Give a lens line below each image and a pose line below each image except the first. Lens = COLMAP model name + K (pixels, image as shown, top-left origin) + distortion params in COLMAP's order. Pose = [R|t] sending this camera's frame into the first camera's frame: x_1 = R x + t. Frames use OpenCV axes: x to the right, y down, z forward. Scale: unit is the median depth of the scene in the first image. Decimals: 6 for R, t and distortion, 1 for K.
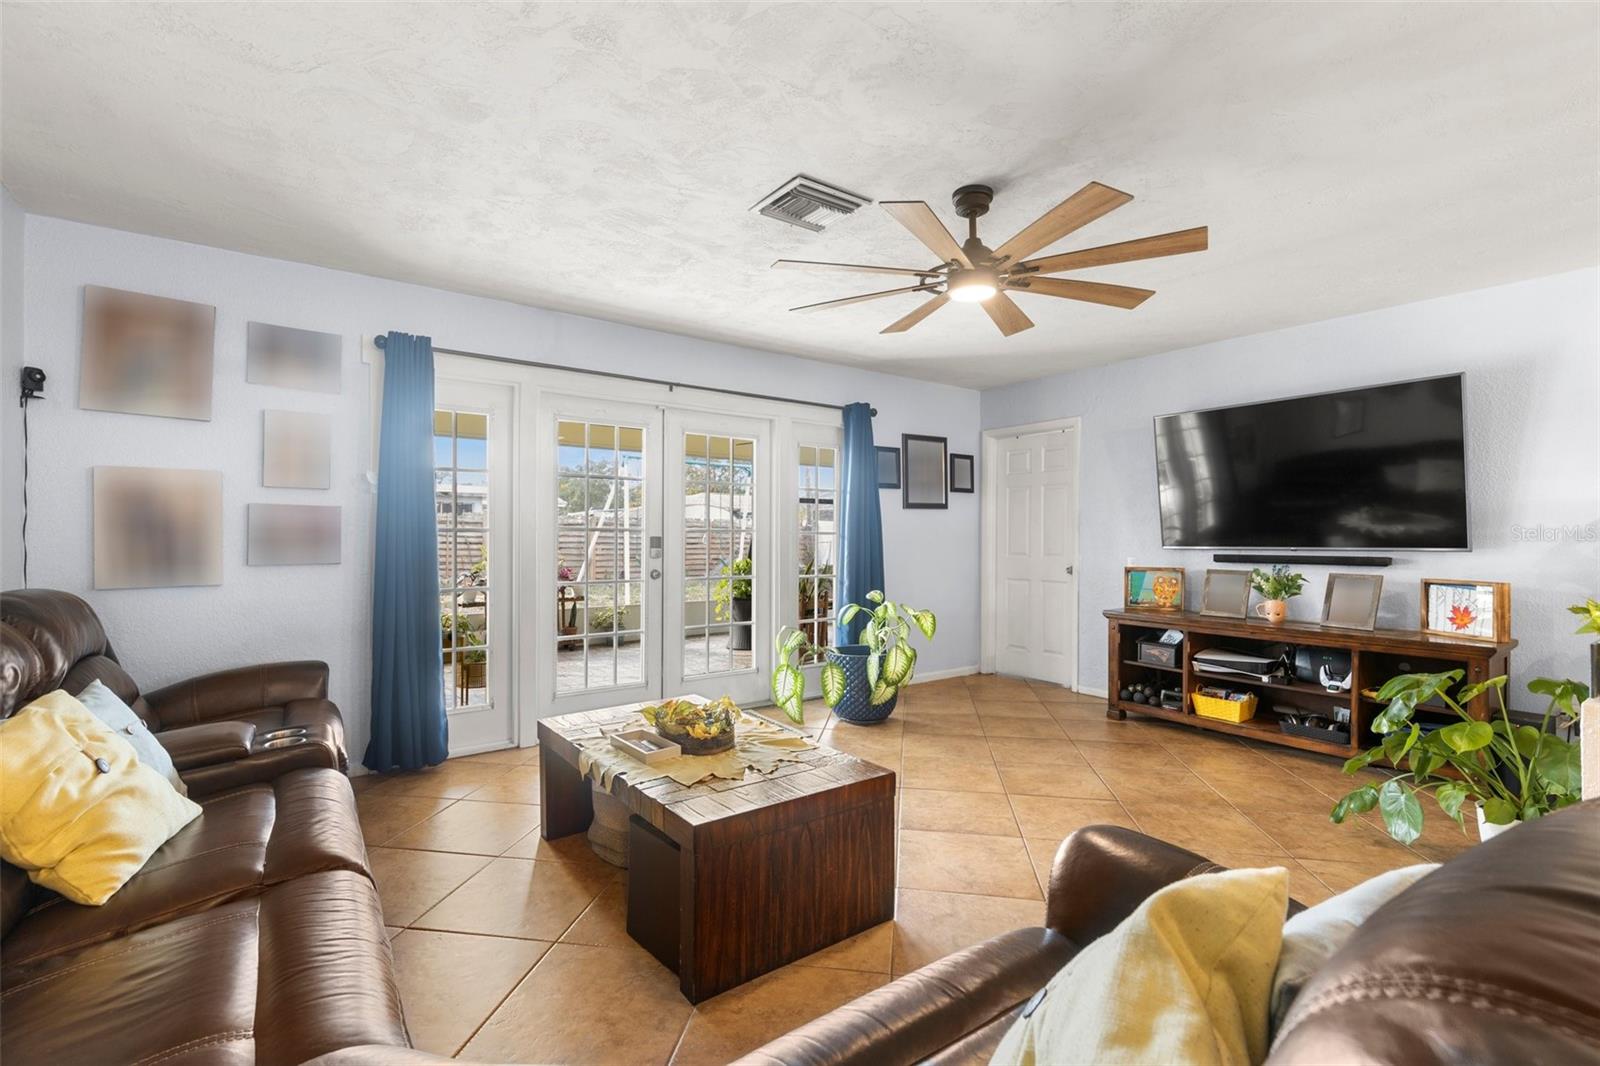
lens RADIAL K [[722.7, 0, 800.7], [0, 722.7, 535.9], [0, 0, 1]] dist [0.010378, 0.000789]
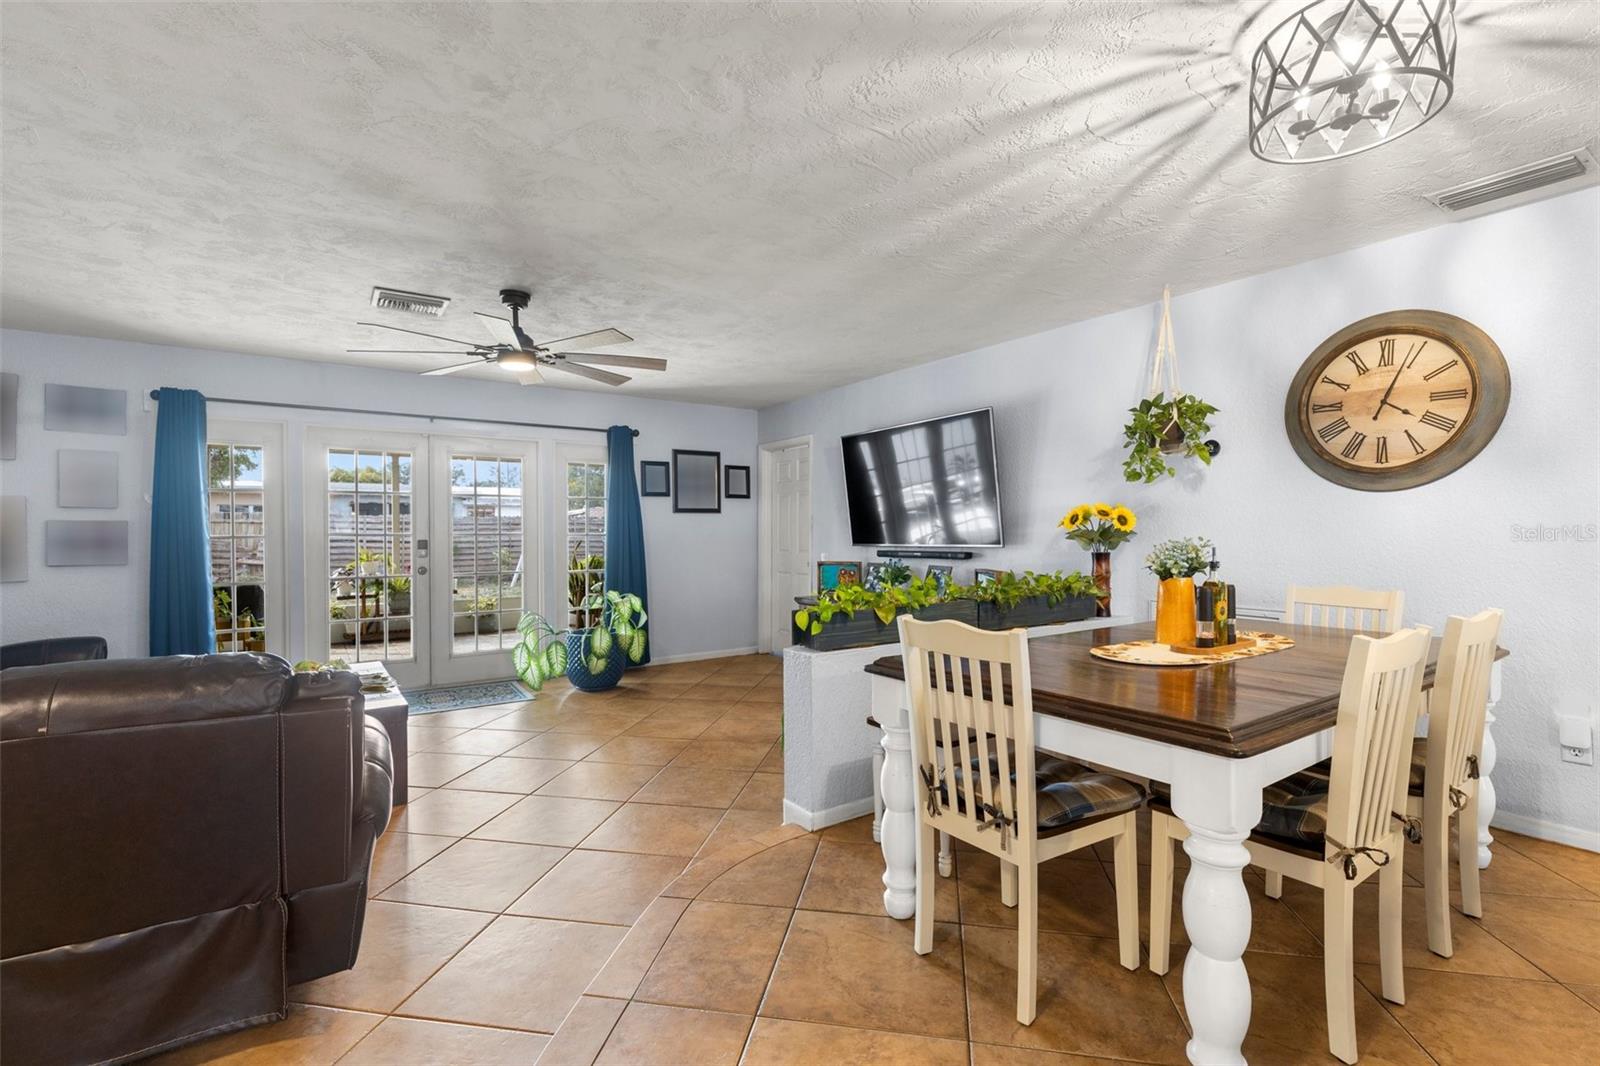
lens RADIAL K [[722.7, 0, 798.5], [0, 722.7, 532.3], [0, 0, 1]] dist [0.010378, 0.000789]
pose [[0.999421, -0.009487, -0.032689, 0.484368], [0.009490, 0.999955, -0.000080, -0.006081], [0.032689, -0.000231, 0.999466, -0.219068]]
